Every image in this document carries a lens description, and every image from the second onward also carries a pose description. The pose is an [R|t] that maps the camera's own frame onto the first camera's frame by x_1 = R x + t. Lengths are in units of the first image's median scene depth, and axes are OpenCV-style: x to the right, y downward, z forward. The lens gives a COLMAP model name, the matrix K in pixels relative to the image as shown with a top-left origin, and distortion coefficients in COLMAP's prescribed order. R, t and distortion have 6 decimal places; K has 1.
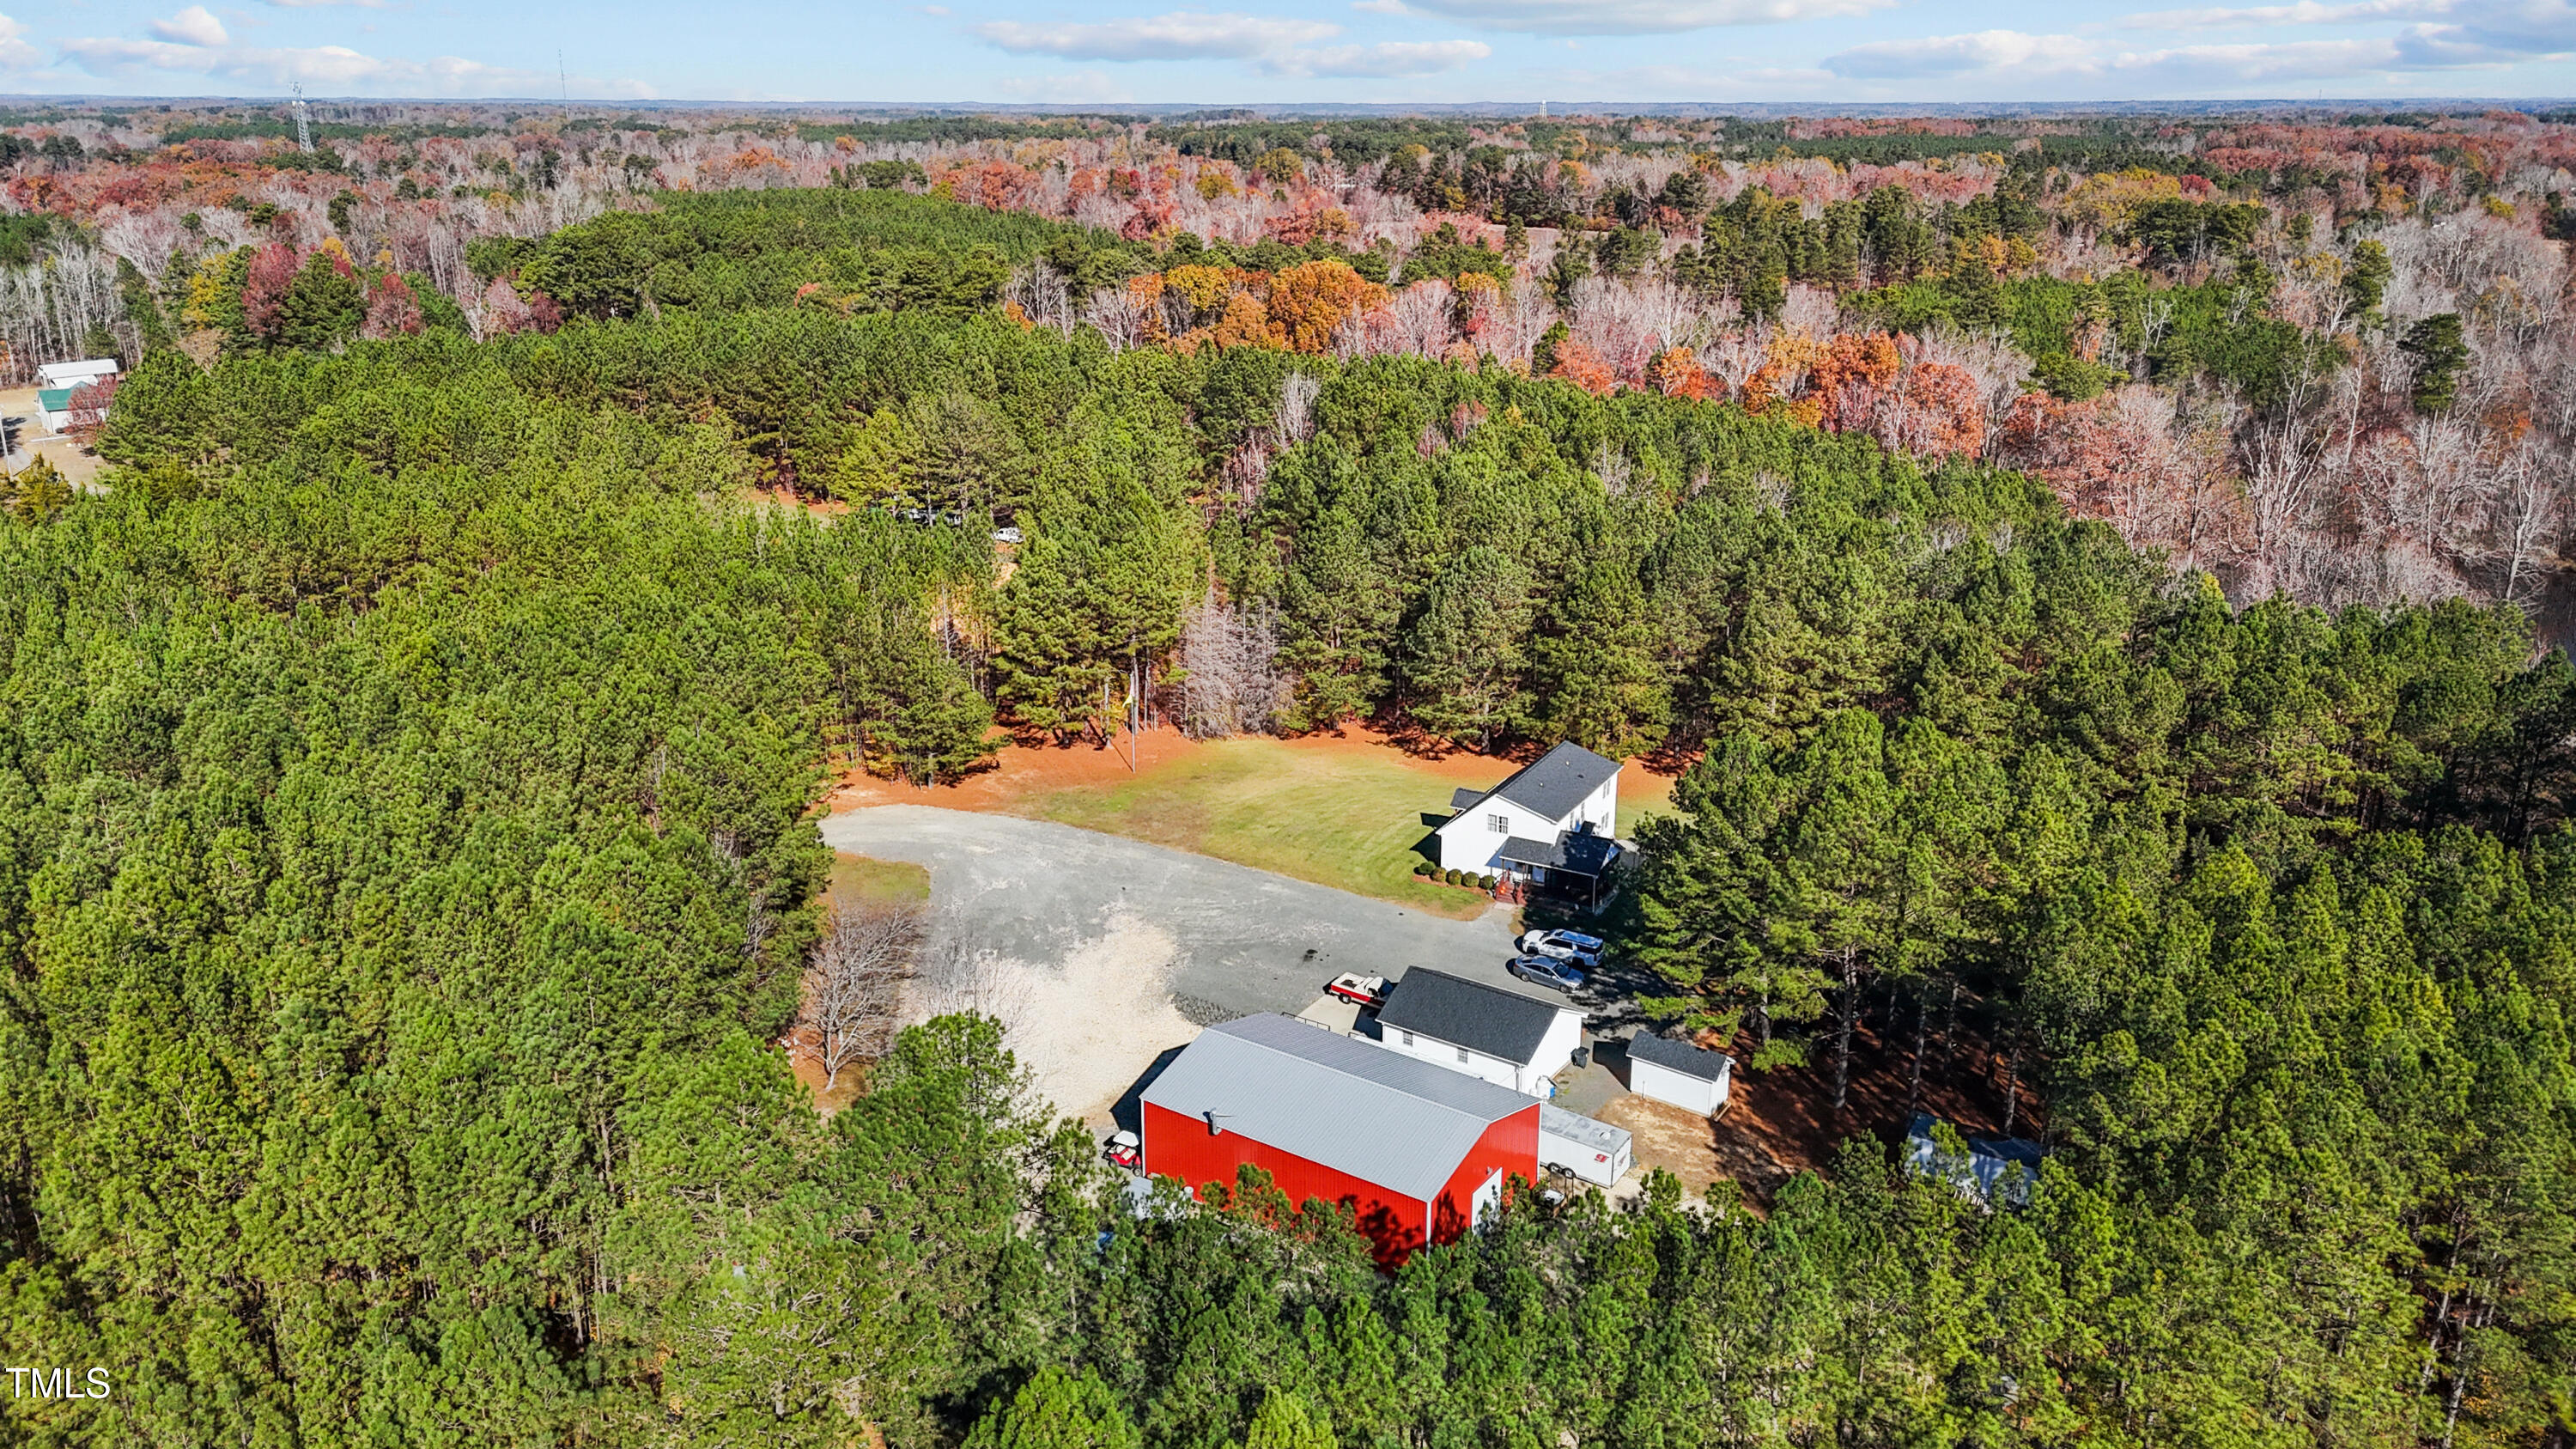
lens RADIAL K [[1948.4, 0, 1288.0], [0, 1948.4, 724.5], [0, 0, 1]] dist [0.078490, -0.070133]
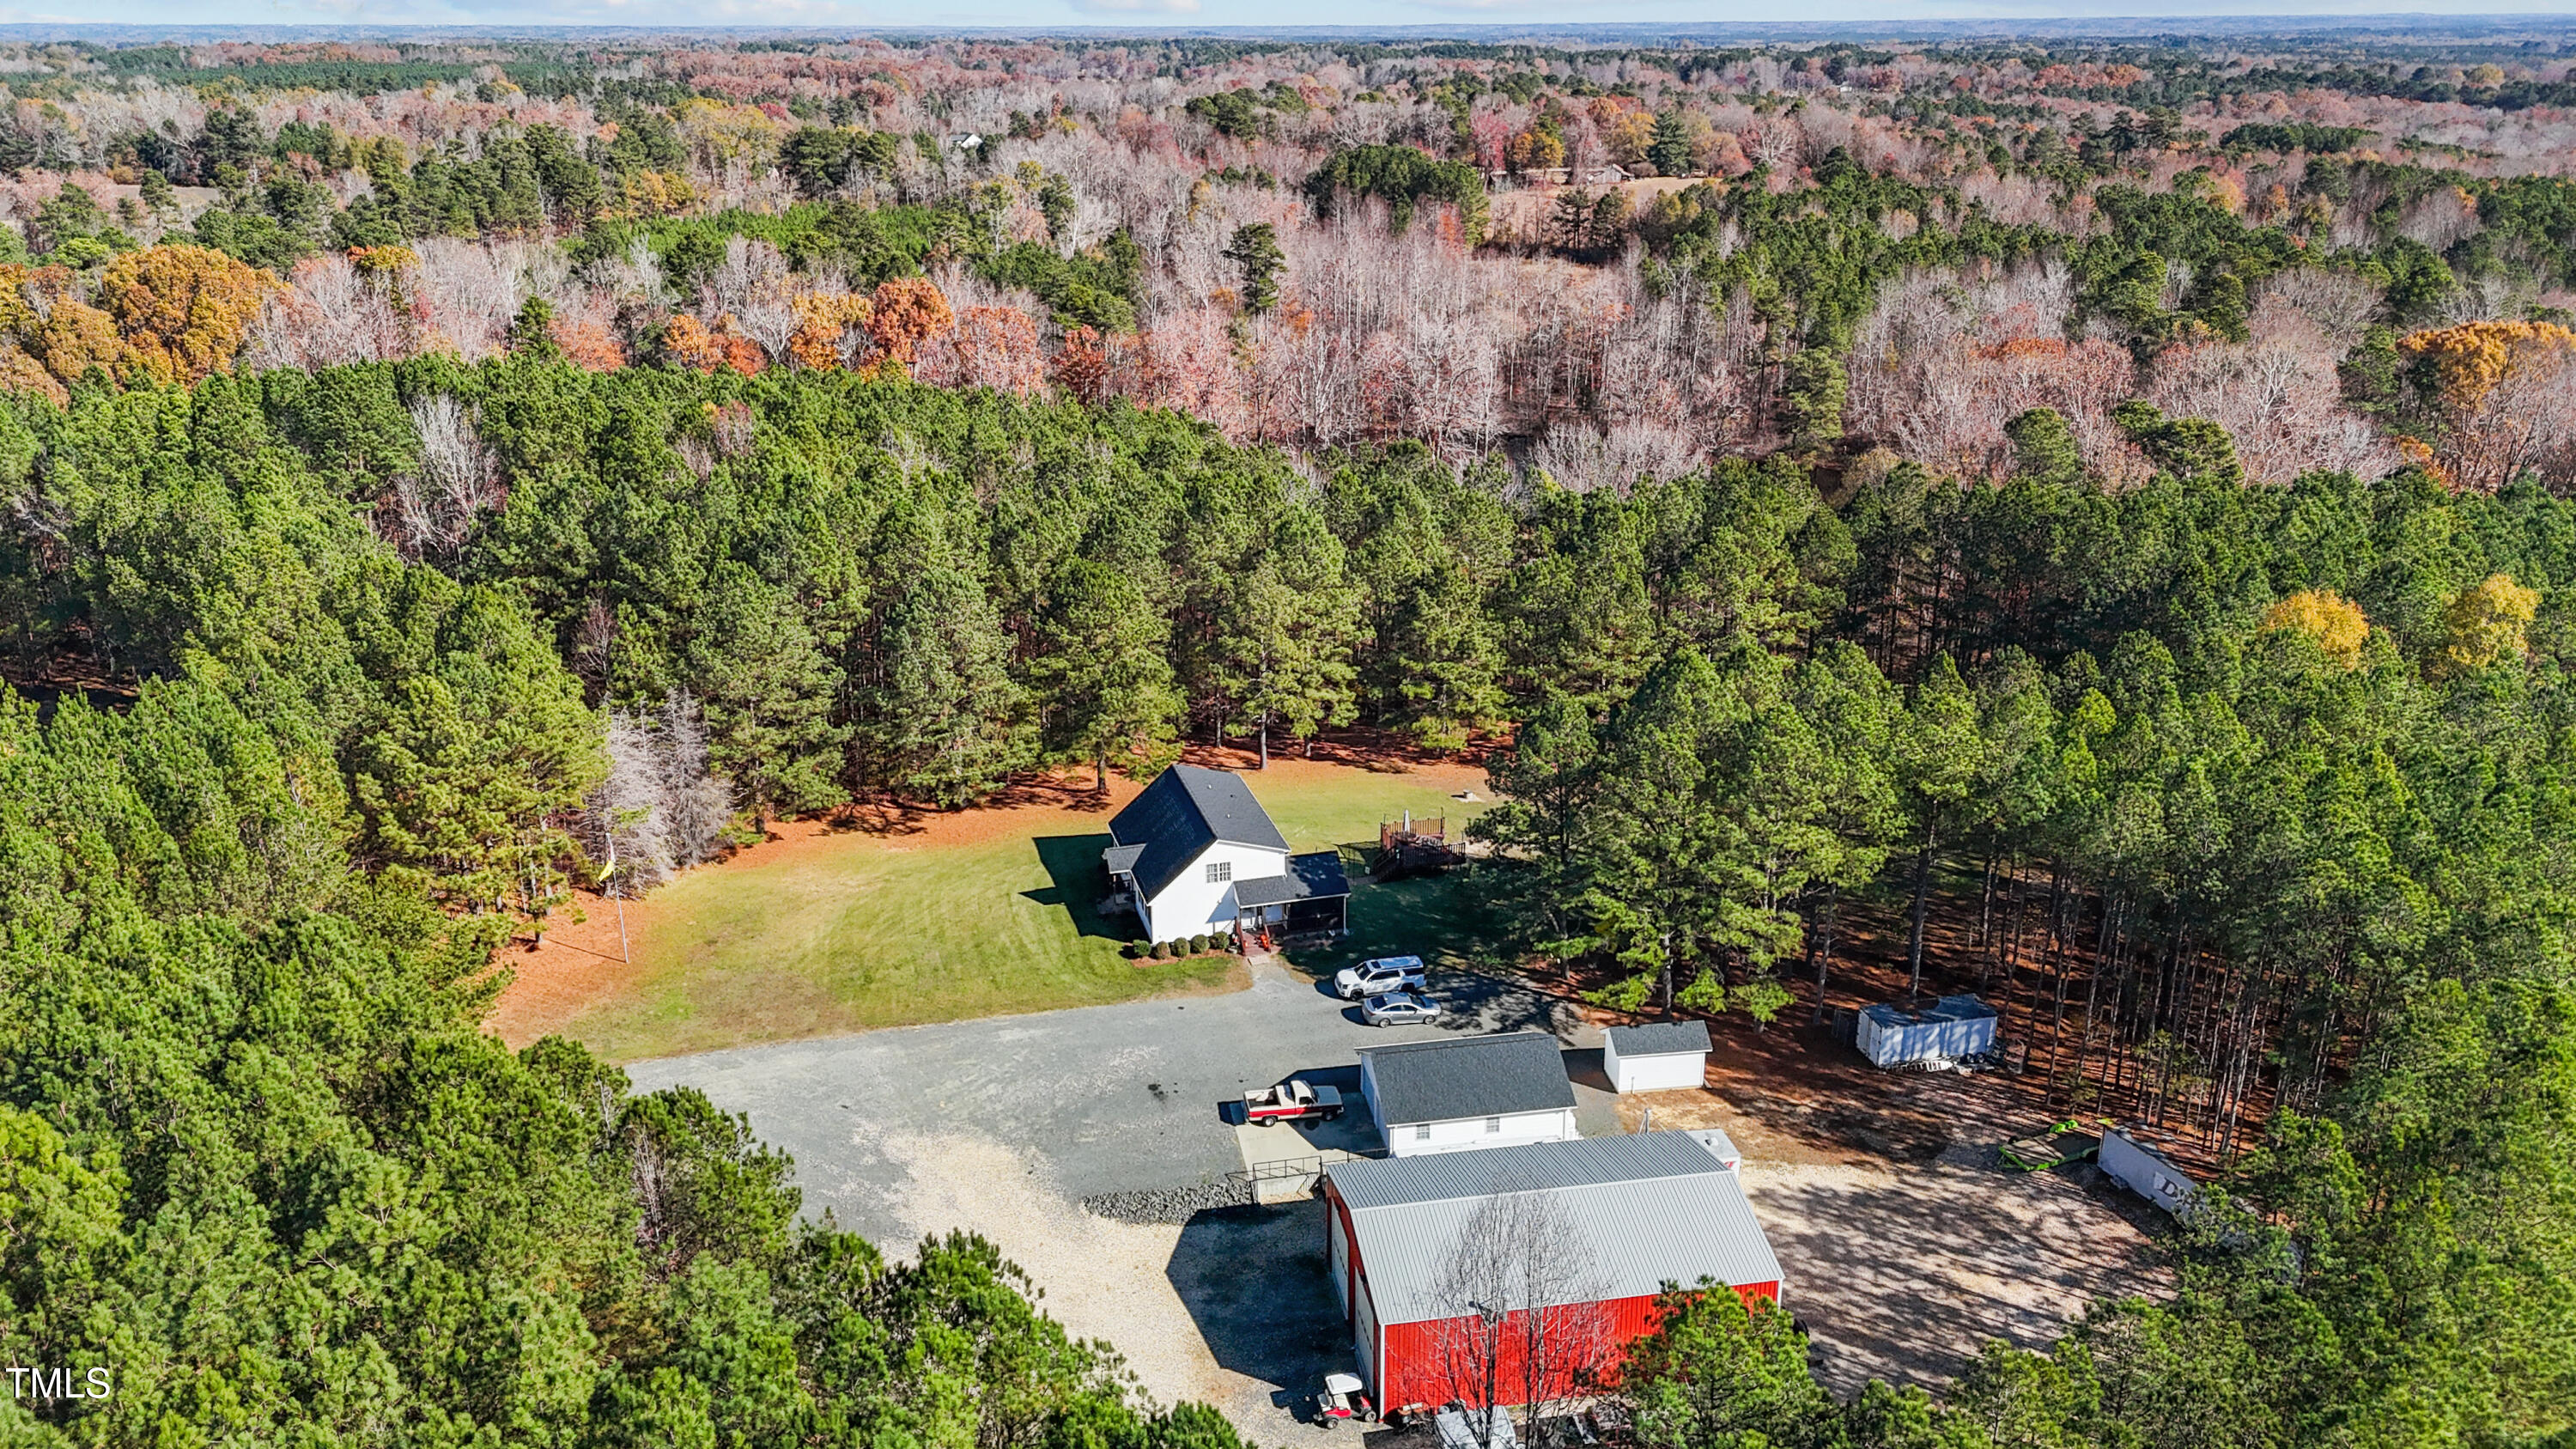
lens RADIAL K [[1948.4, 0, 1288.0], [0, 1948.4, 724.5], [0, 0, 1]] dist [0.078490, -0.070133]
pose [[0.700659, -0.241174, 0.671499, -0.432633], [0.219488, 0.968358, 0.118774, -0.107479], [-0.678897, 0.064166, 0.731424, 0.339166]]
